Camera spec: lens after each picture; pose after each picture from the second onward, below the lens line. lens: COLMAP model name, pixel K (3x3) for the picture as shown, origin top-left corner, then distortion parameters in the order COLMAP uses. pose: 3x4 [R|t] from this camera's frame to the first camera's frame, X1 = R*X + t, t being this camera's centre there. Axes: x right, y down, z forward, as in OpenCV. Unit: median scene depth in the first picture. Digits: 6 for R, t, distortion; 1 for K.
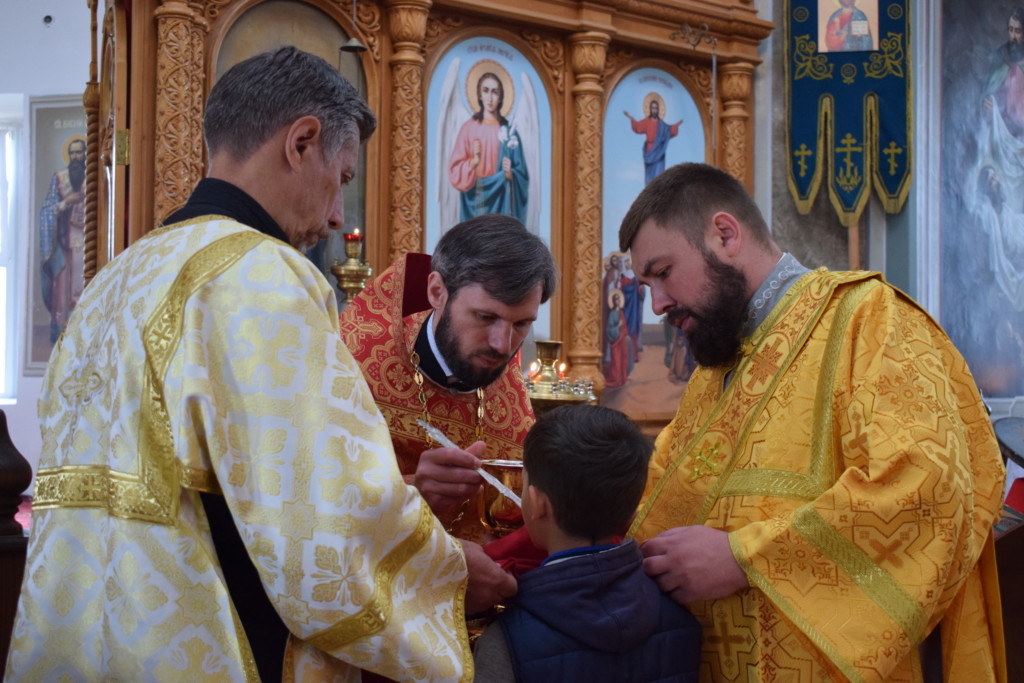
lens RADIAL K [[1463.0, 0, 512.0], [0, 1463.0, 341.5], [0, 0, 1]] dist [-0.023559, -0.001276]
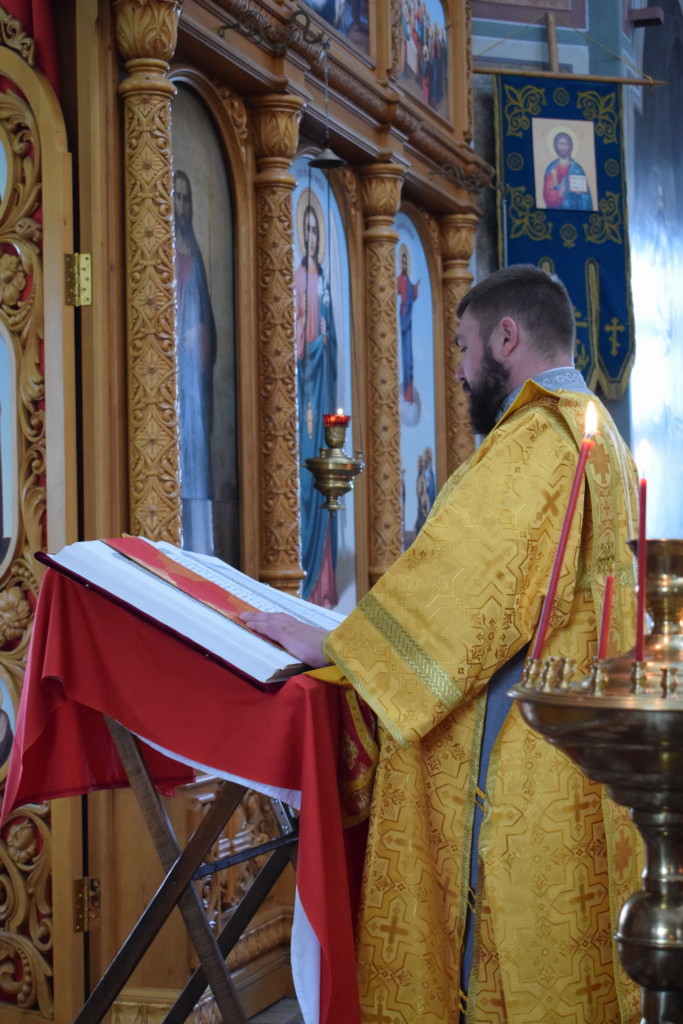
lens RADIAL K [[1784.0, 0, 341.5], [0, 1784.0, 512.0], [0, 0, 1]] dist [-0.000810, -0.028169]
pose [[0.858289, -0.010477, 0.513060, -0.426265], [0.020818, 0.999679, -0.014411, -0.008881], [-0.512745, 0.023050, 0.858232, 0.173227]]
